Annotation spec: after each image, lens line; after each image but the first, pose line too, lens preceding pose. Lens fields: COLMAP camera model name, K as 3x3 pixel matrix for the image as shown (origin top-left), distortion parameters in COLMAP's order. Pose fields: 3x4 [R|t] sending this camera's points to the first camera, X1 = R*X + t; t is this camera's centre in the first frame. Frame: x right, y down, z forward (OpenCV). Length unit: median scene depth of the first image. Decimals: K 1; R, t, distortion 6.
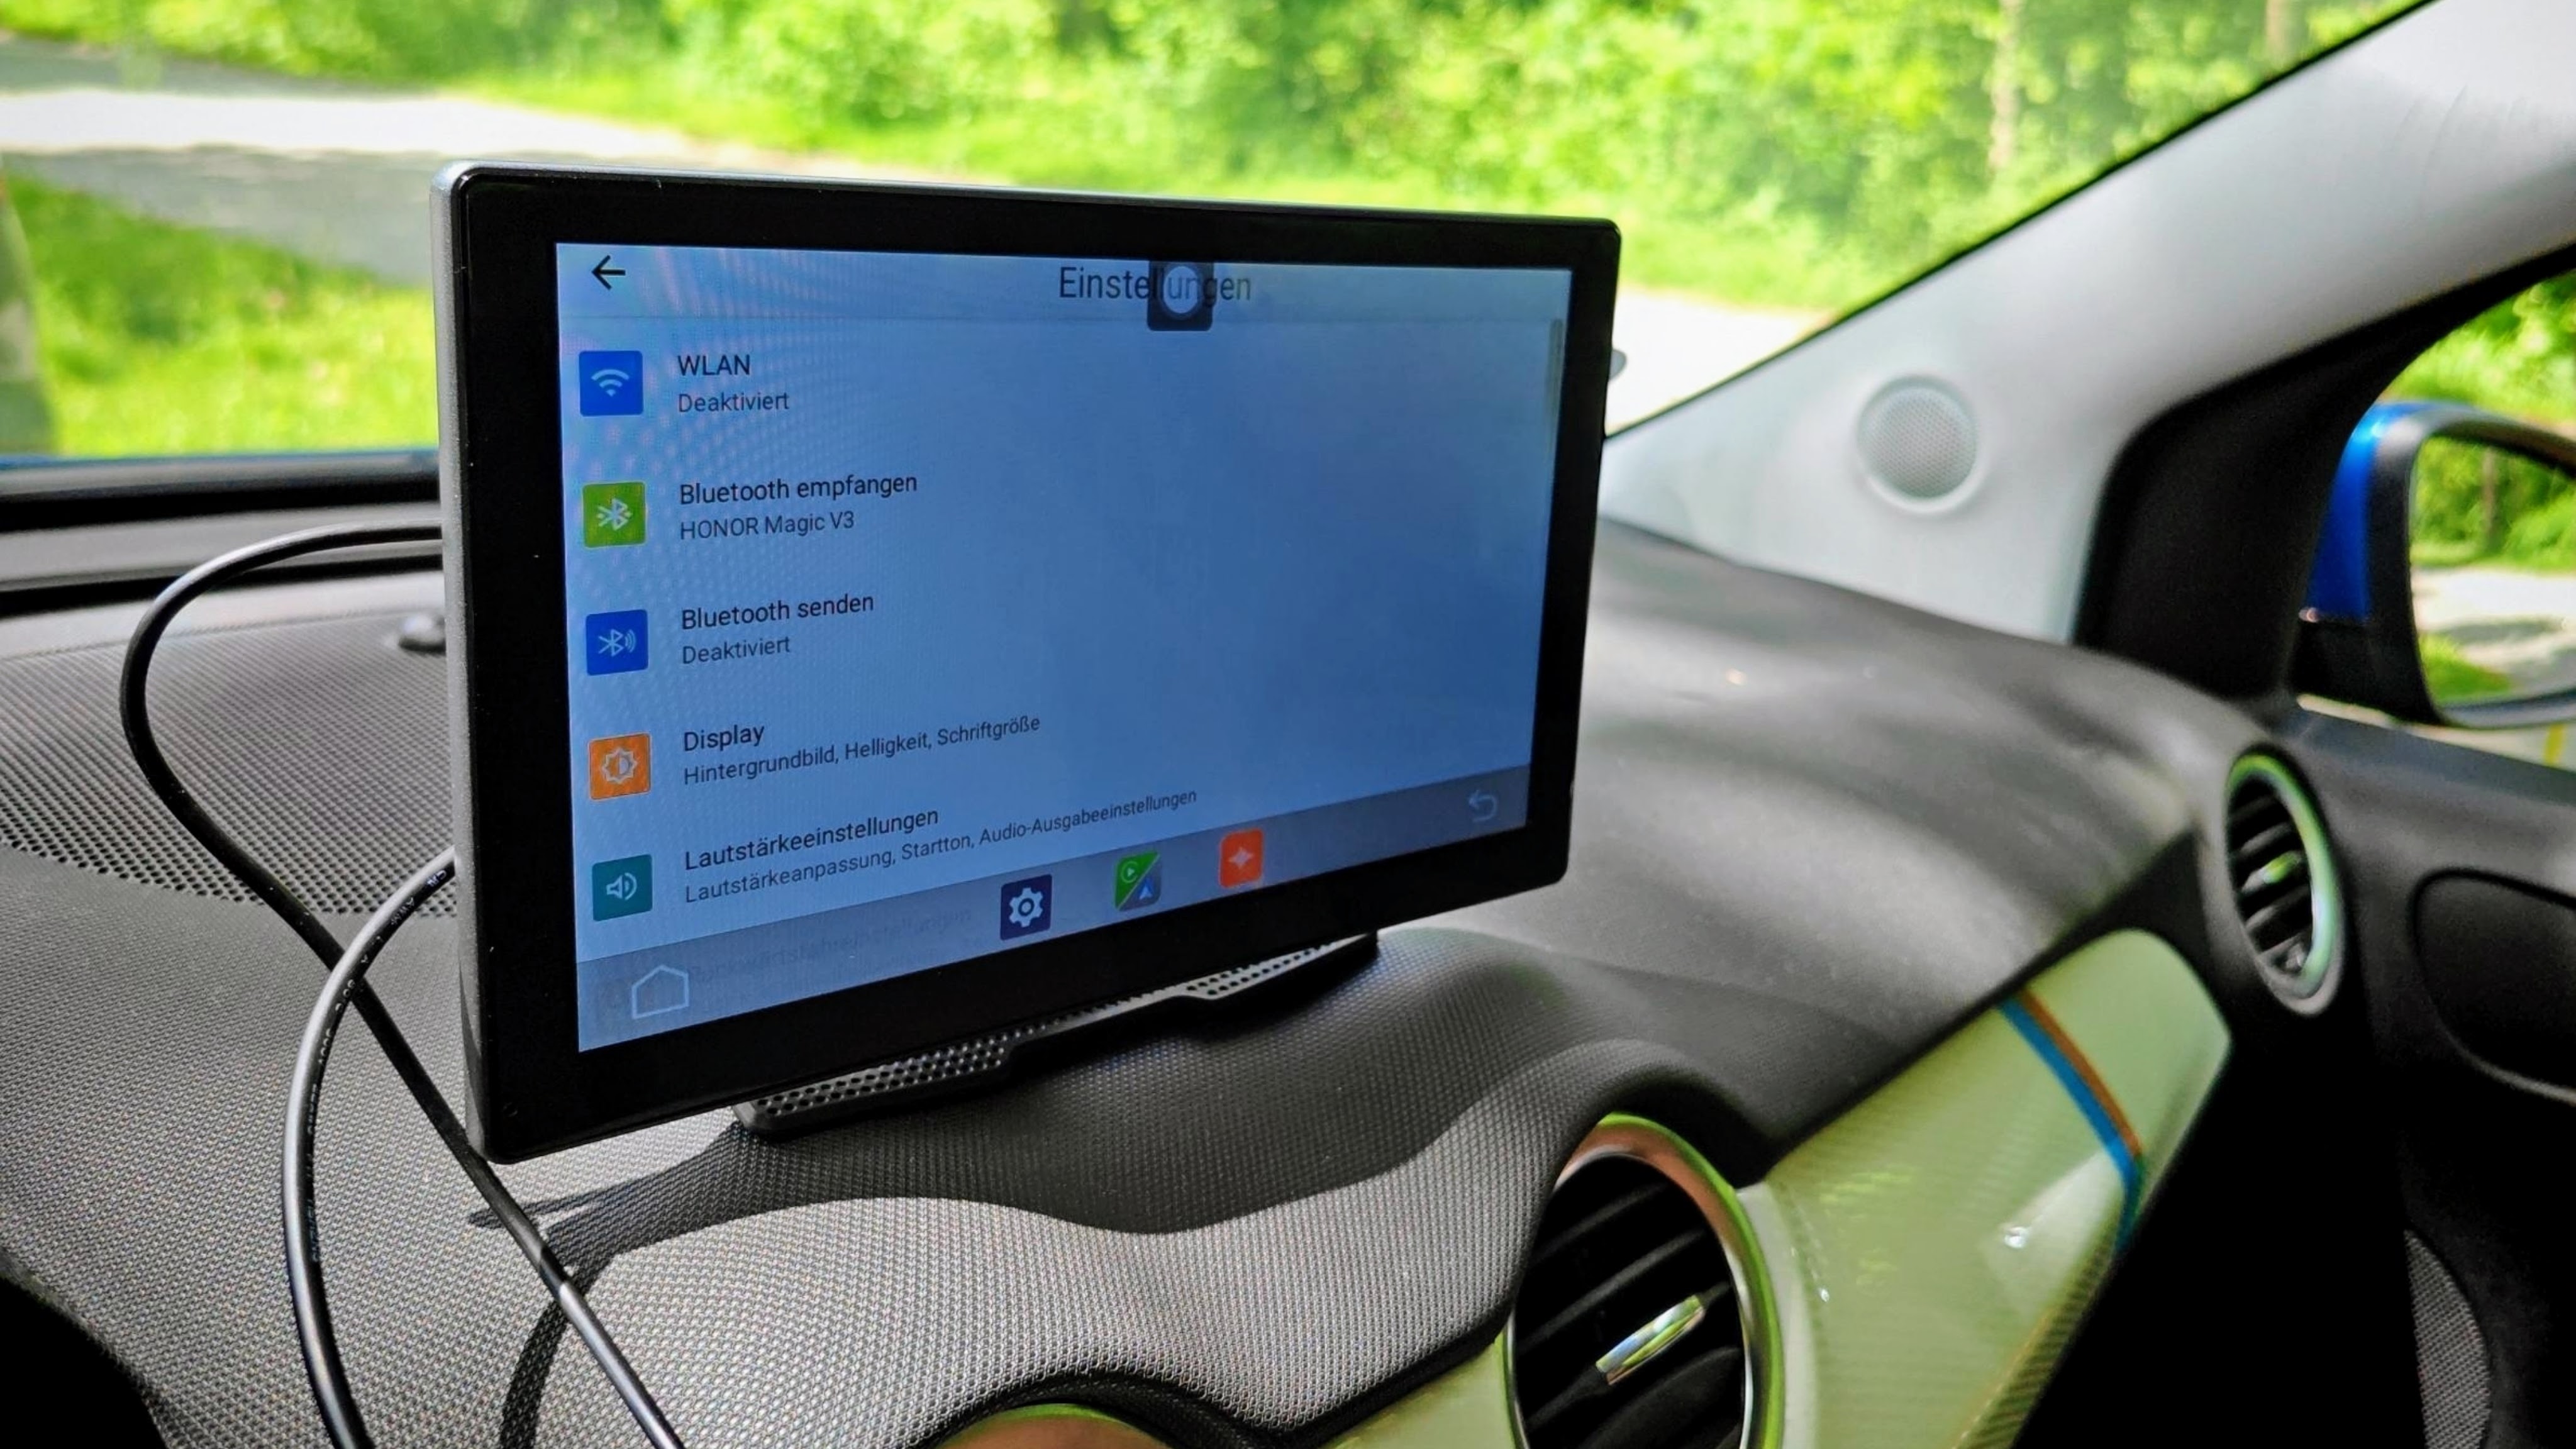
lens RADIAL K [[2027.2, 0, 1288.0], [0, 2027.2, 724.5], [0, 0, 1]] dist [0.002522, -0.010858]
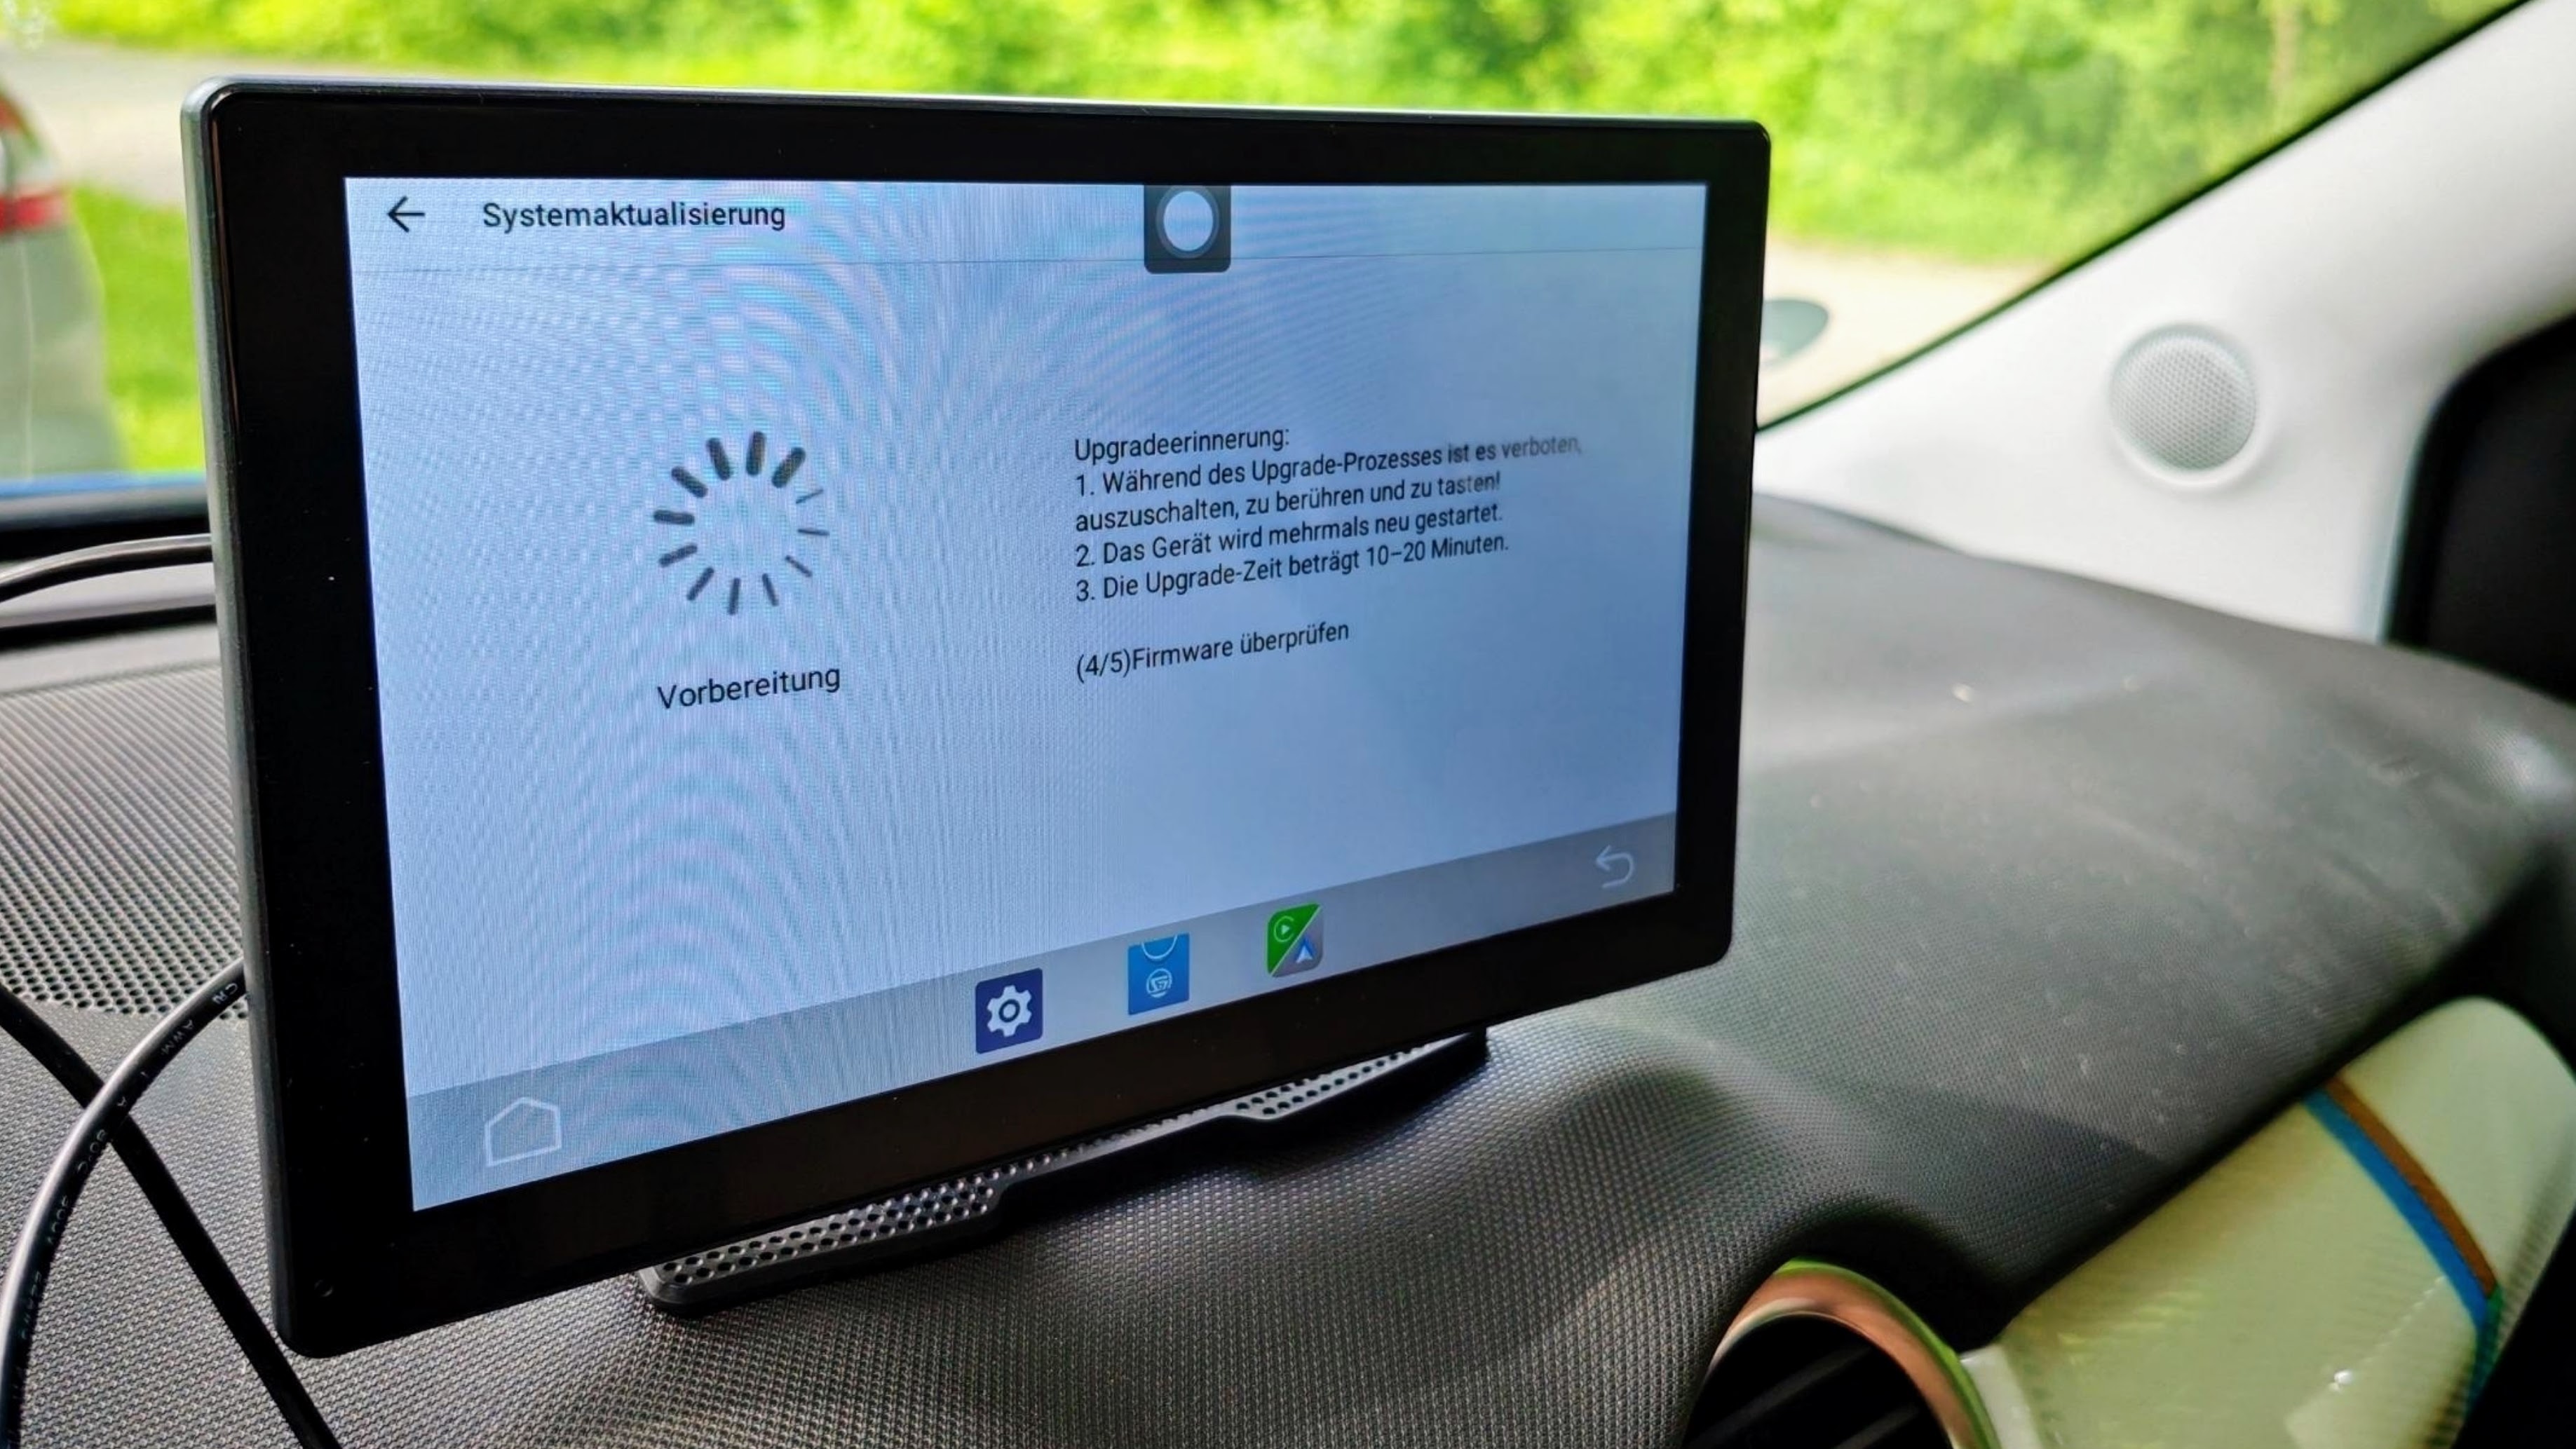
lens RADIAL K [[2277.8, 0, 1291.9], [0, 2277.8, 663.4], [0, 0, 1]] dist [-0.011542, -0.000594]
pose [[0.996403, -0.021771, -0.081891, 0.043993], [0.018475, 0.998996, -0.040805, -0.005027], [0.082697, 0.039145, 0.995806, 0.103209]]
